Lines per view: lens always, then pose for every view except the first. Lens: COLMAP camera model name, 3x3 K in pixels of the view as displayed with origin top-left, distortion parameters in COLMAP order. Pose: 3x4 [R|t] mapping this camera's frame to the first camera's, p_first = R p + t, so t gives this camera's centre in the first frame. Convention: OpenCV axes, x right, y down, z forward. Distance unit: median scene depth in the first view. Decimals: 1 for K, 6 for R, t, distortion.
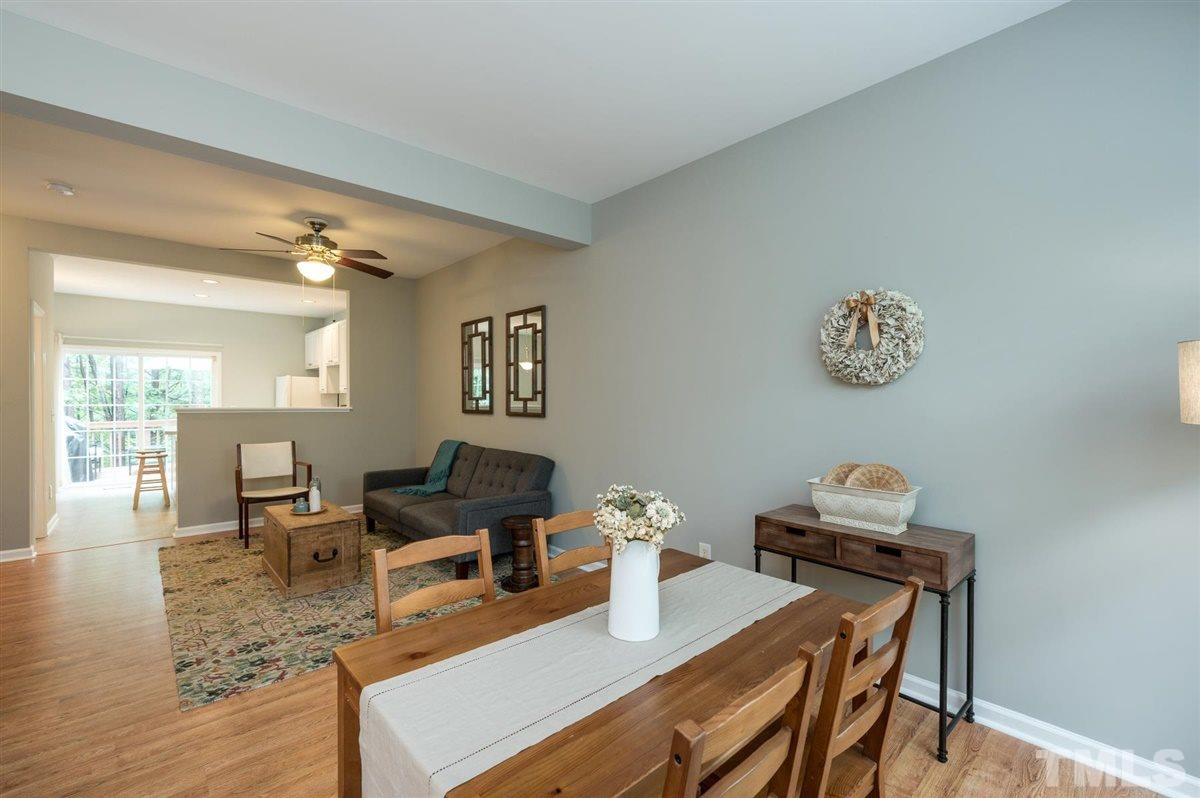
lens RADIAL K [[508.4, 0, 592.2], [0, 508.4, 397.5], [0, 0, 1]] dist [0.005211, -0.000133]
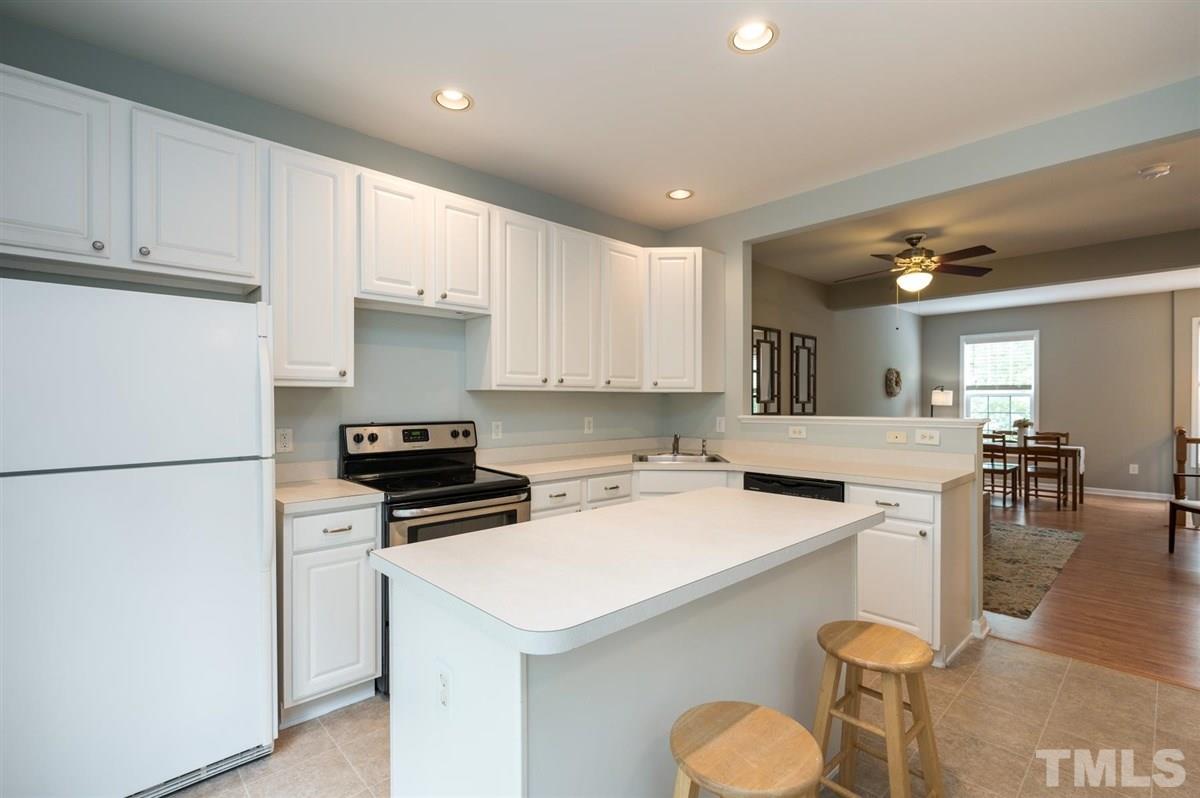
lens RADIAL K [[539.8, 0, 605.1], [0, 539.8, 404.8], [0, 0, 1]] dist [0.001691, -0.000659]
pose [[-0.027736, -0.007754, 0.999585, -1.561601], [0.000806, 0.999969, 0.007779, -0.001034], [-0.999615, 0.001021, -0.027729, 1.590064]]
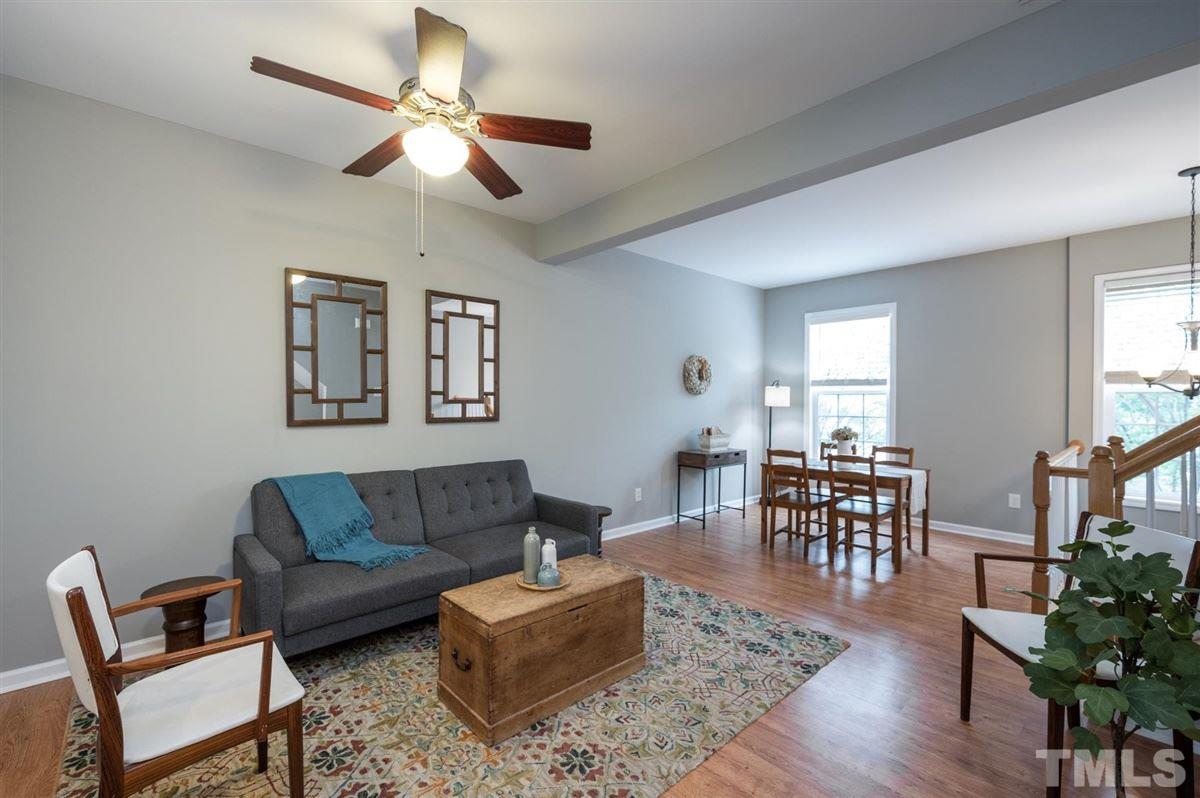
lens RADIAL K [[508.4, 0, 611.3], [0, 508.4, 403.3], [0, 0, 1]] dist [0.005211, -0.000133]
pose [[-0.021834, -0.008456, 0.999726, -1.001338], [-0.002815, 0.999961, 0.008397, -0.001569], [-0.999758, -0.002631, -0.021857, 0.790695]]
